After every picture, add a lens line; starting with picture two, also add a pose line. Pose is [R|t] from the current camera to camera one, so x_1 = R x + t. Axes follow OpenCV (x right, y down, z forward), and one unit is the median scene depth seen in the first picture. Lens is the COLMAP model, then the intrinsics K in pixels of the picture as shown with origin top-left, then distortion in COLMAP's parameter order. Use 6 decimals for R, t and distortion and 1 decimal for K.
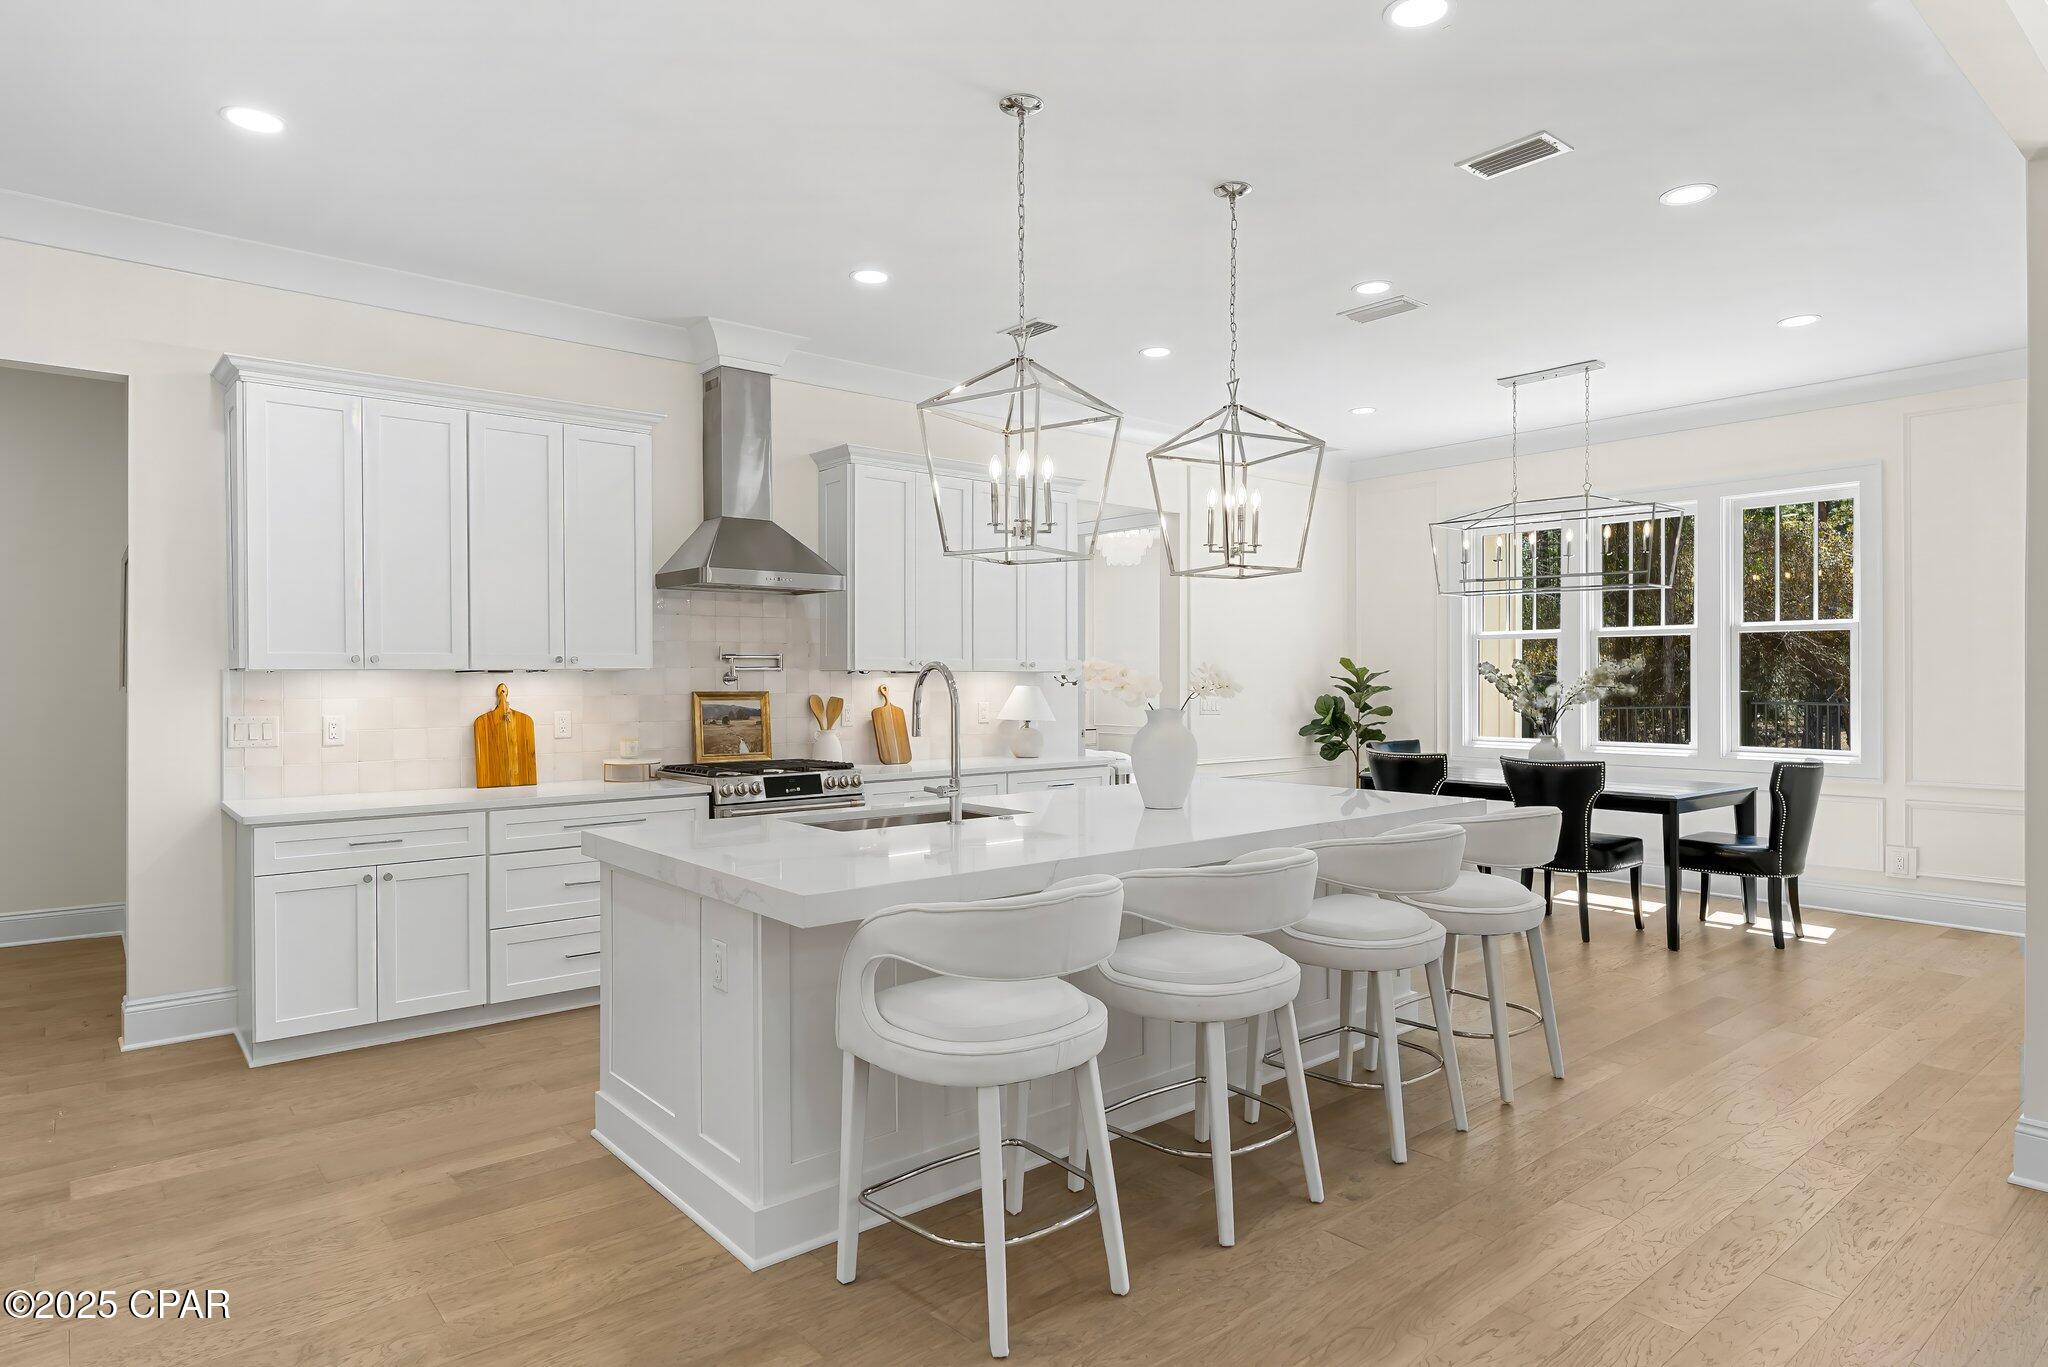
lens RADIAL K [[1139.9, 0, 1028.8], [0, 1139.9, 689.6], [0, 0, 1]] dist [0.001181, 0.000237]
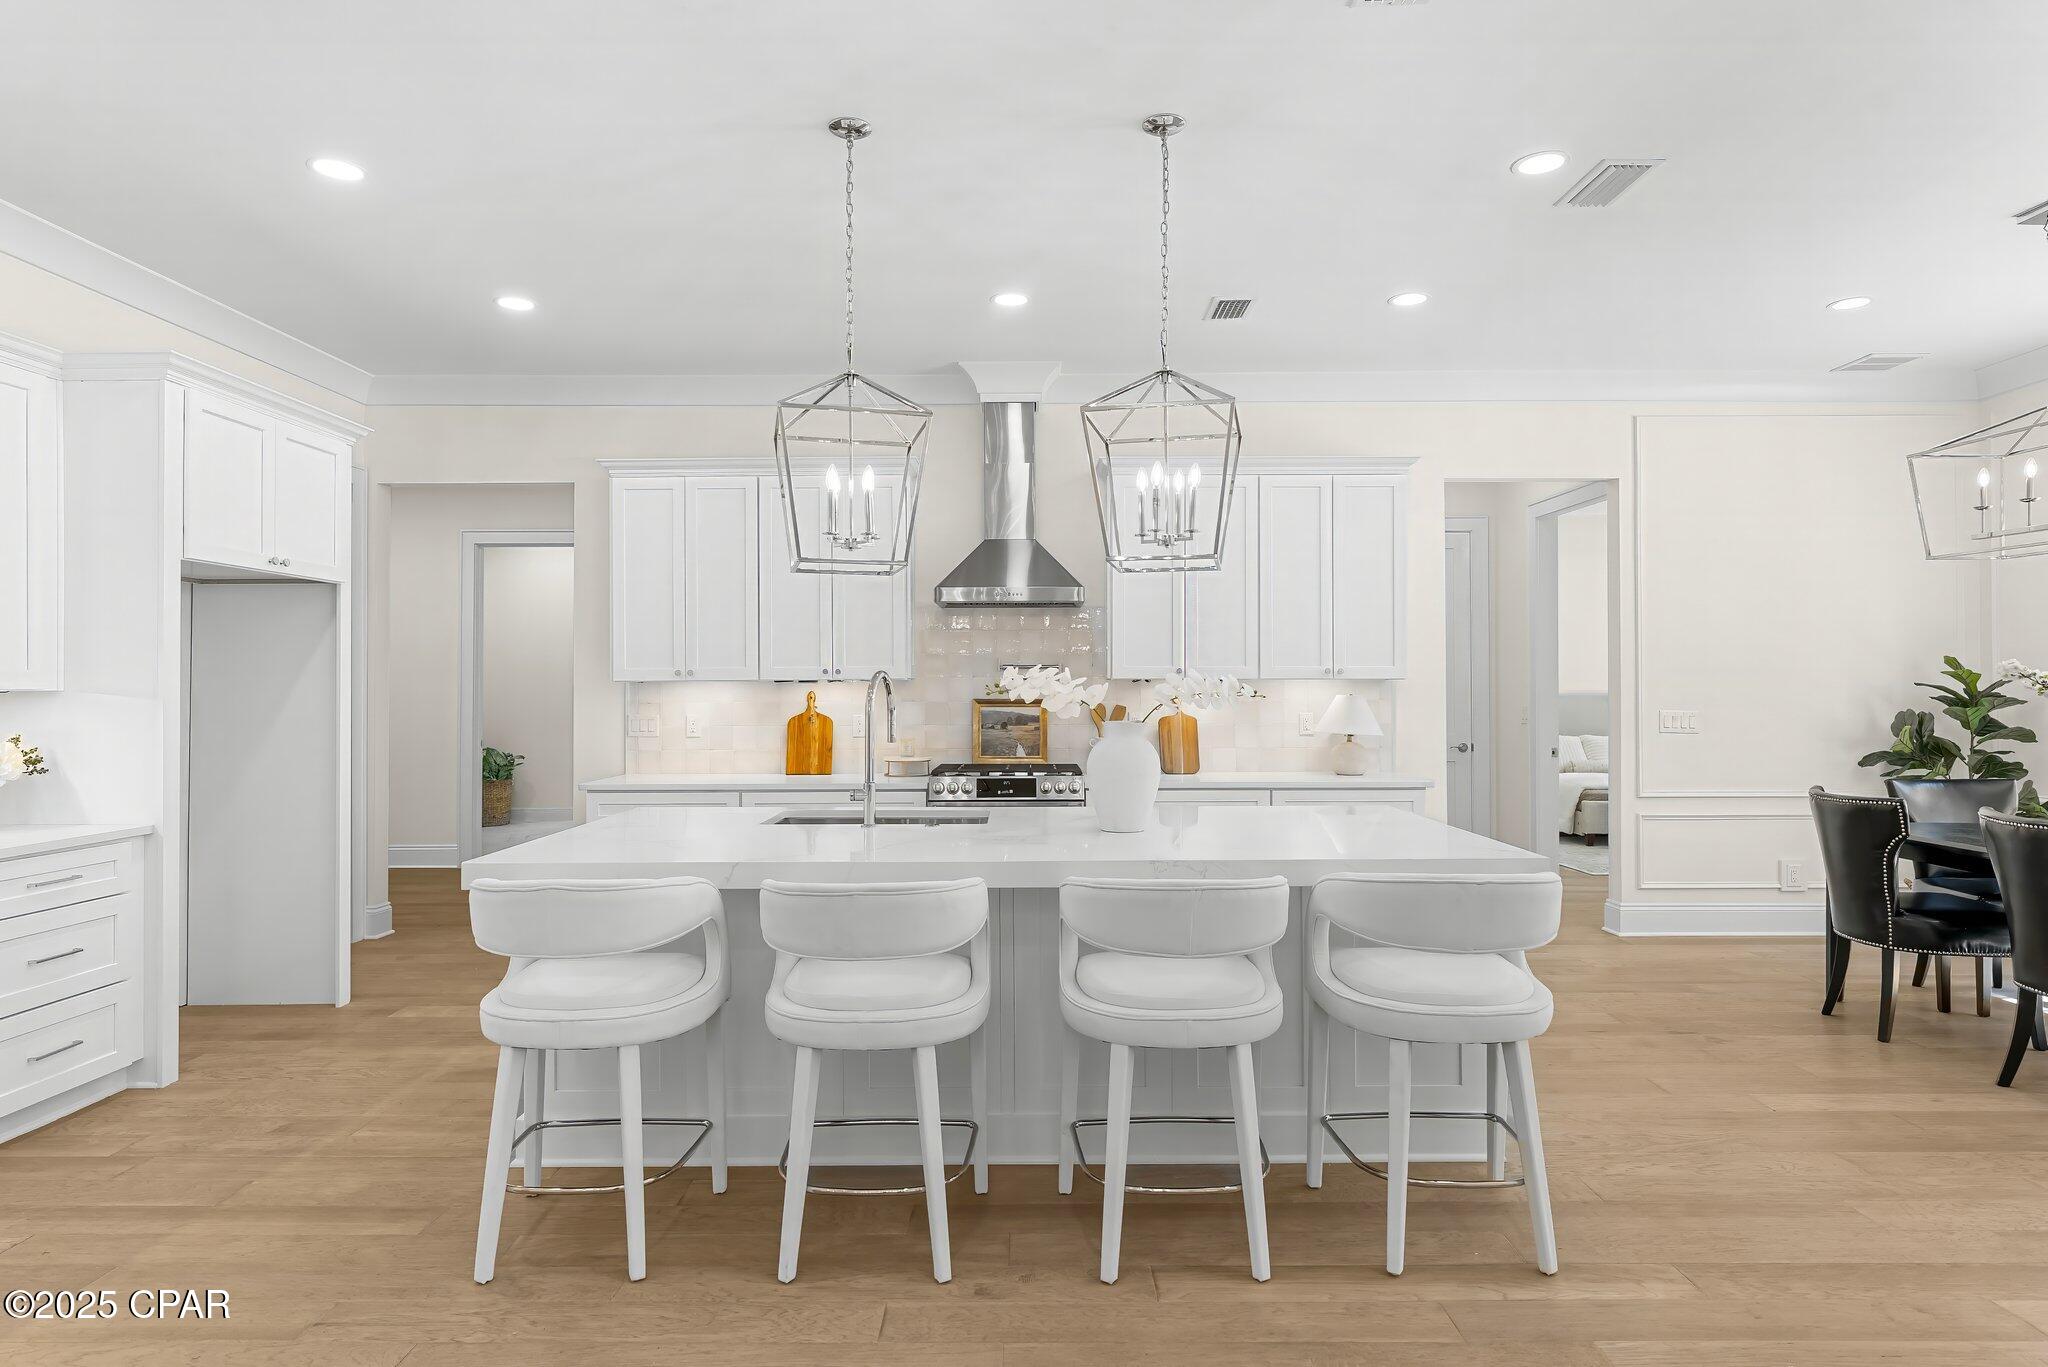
lens RADIAL K [[1139.9, 0, 1035.1], [0, 1139.9, 678.2], [0, 0, 1]] dist [0.001181, 0.000237]
pose [[0.765817, -0.006297, -0.643028, 0.447068], [-0.005438, 0.999853, -0.016267, -0.000477], [0.643035, 0.015955, 0.765670, 0.186748]]
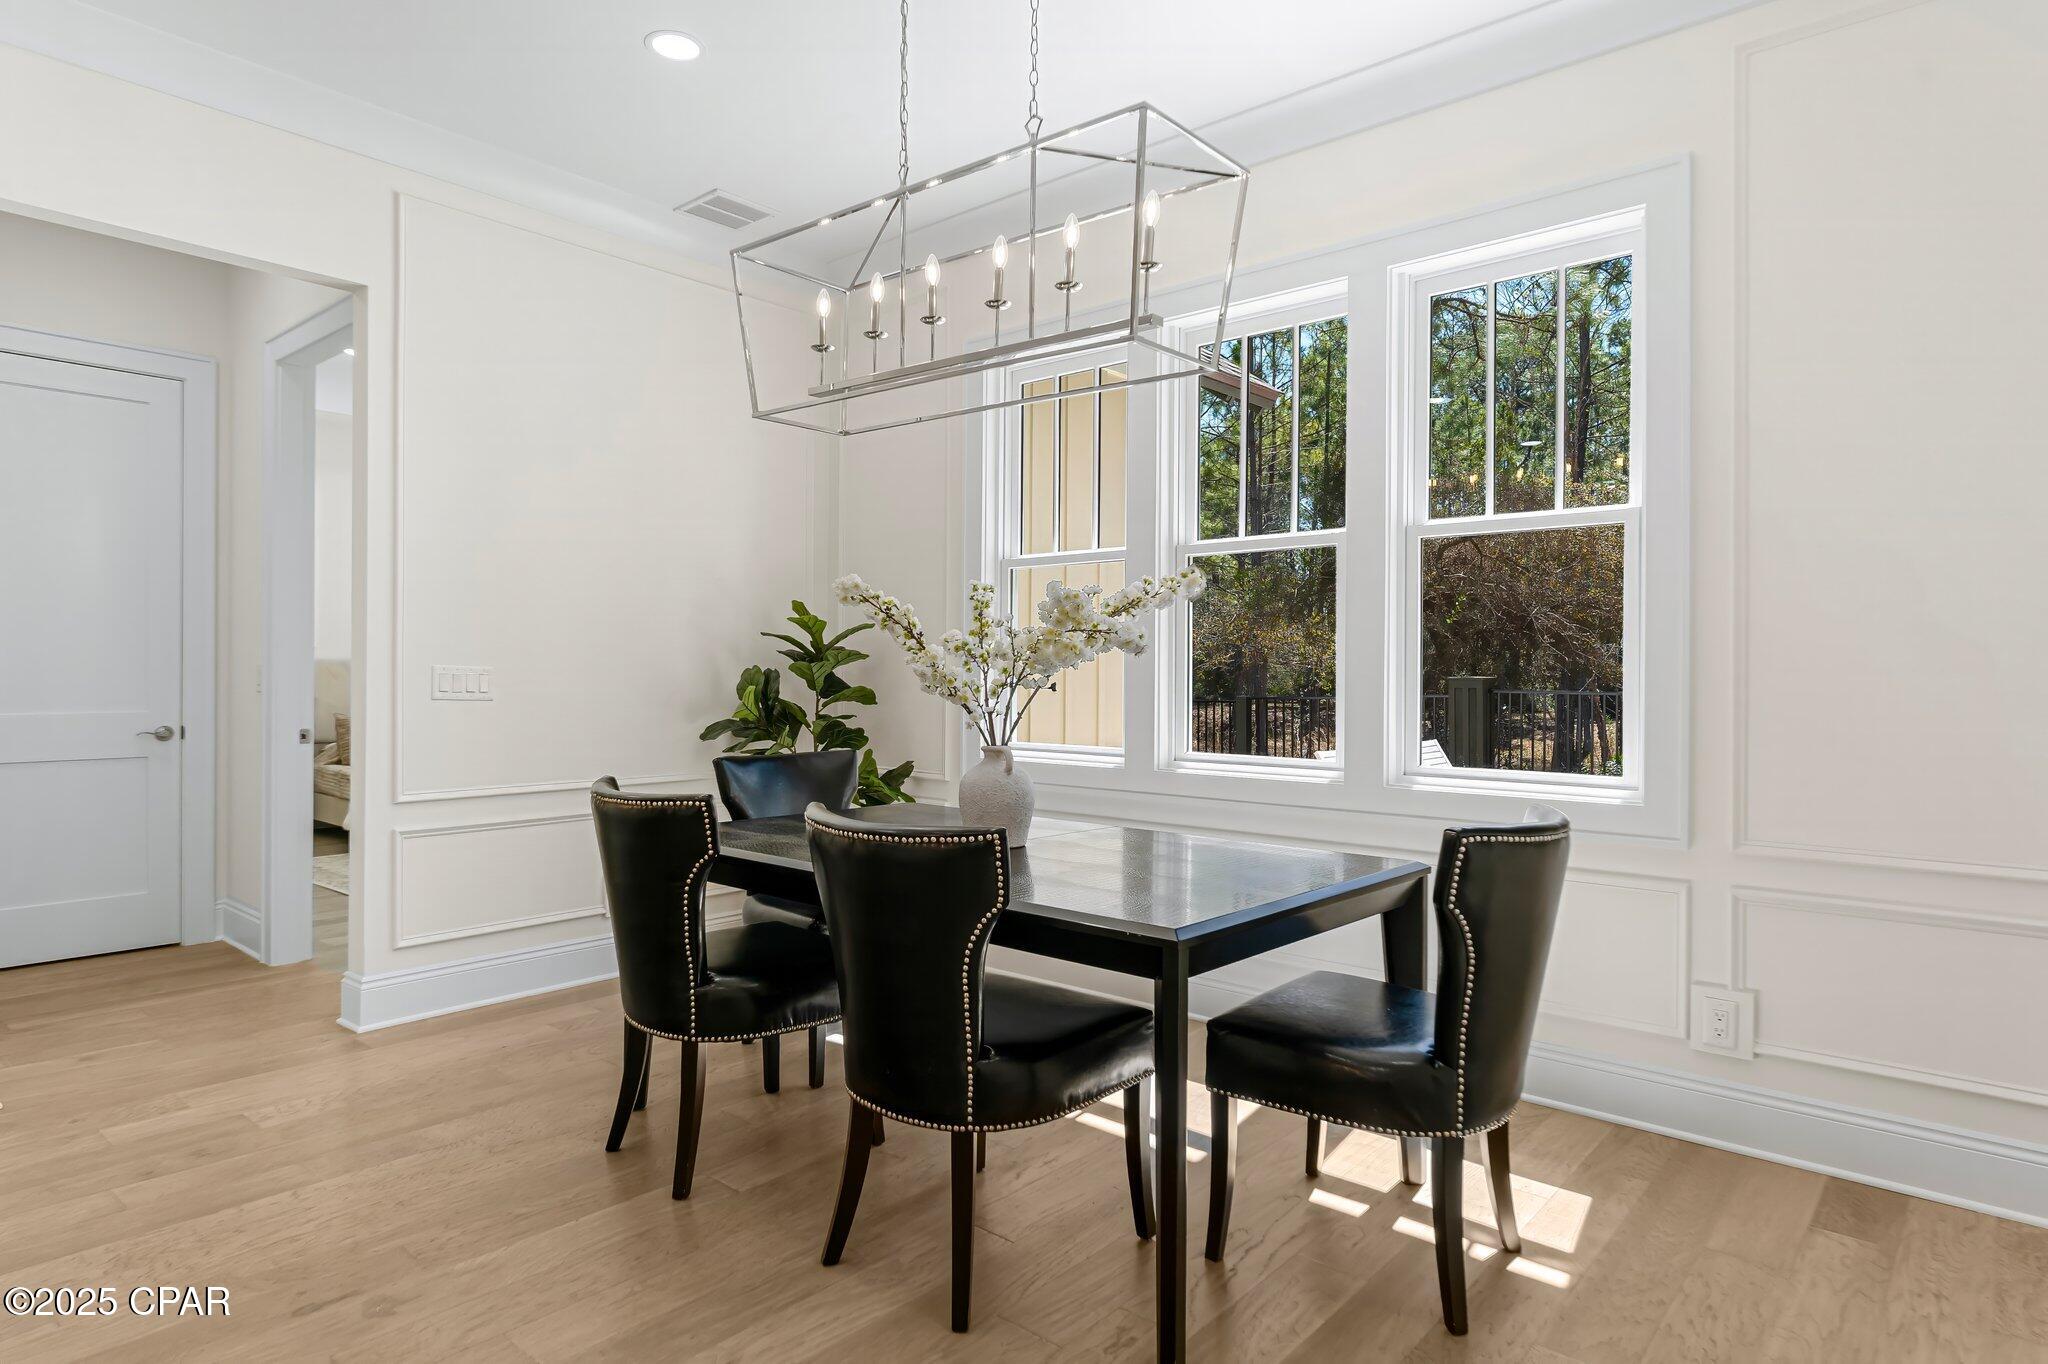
lens RADIAL K [[1139.9, 0, 1028.1], [0, 1139.9, 677.3], [0, 0, 1]] dist [0.001181, 0.000237]
pose [[0.987770, 0.006887, 0.155766, 0.454689], [-0.006263, 0.999970, -0.004498, 0.017311], [-0.155792, 0.003468, 0.987784, 0.645545]]
